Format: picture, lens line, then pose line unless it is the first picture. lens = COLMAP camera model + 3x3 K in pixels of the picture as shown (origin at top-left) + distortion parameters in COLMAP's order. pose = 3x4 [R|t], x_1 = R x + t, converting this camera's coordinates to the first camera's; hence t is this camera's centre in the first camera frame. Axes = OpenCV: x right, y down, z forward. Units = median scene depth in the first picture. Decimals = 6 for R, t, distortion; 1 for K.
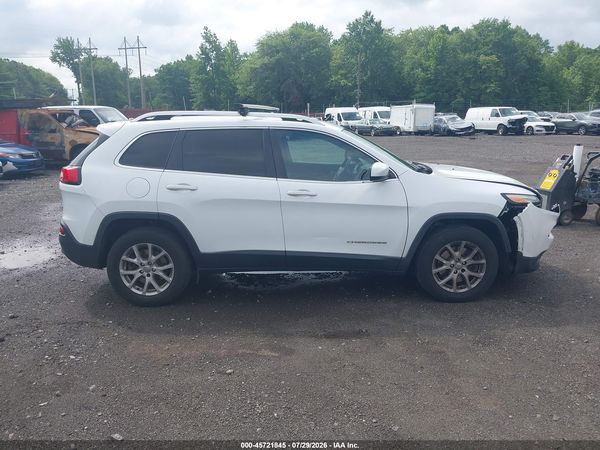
lens RADIAL K [[480.8, 0, 303.6], [0, 480.8, 224.8], [0, 0, 1]] dist [0.013374, -0.011384]
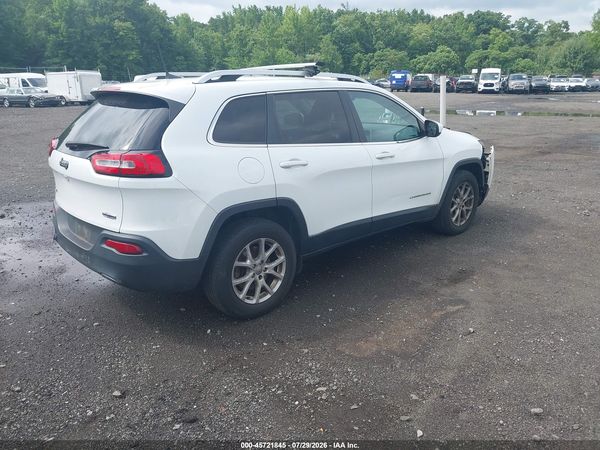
lens RADIAL K [[480.8, 0, 297.0], [0, 480.8, 225.8], [0, 0, 1]] dist [0.013374, -0.011384]
pose [[0.743291, -0.191896, 0.640854, -0.220596], [0.151460, 0.981372, 0.118189, -0.018814], [-0.651597, 0.009215, 0.758510, 0.099627]]
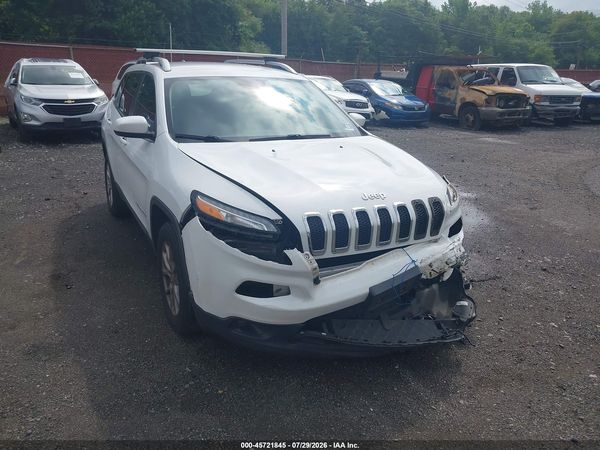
lens RADIAL K [[480.8, 0, 301.1], [0, 480.8, 226.0], [0, 0, 1]] dist [0.013374, -0.011384]
pose [[0.458885, 0.294510, -0.838265, 0.284277], [-0.230655, 0.950607, 0.207713, -0.051704], [0.858034, 0.098033, 0.504150, 0.230018]]
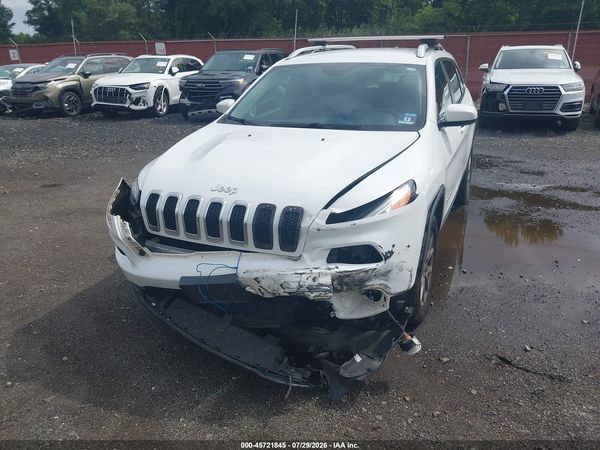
lens RADIAL K [[480.8, 0, 299.7], [0, 480.8, 222.3], [0, 0, 1]] dist [0.013374, -0.011384]
pose [[-0.411864, 0.316621, -0.854470, 0.280827], [-0.183175, 0.889788, 0.418001, -0.095468], [0.892645, 0.328677, -0.308475, 0.417730]]
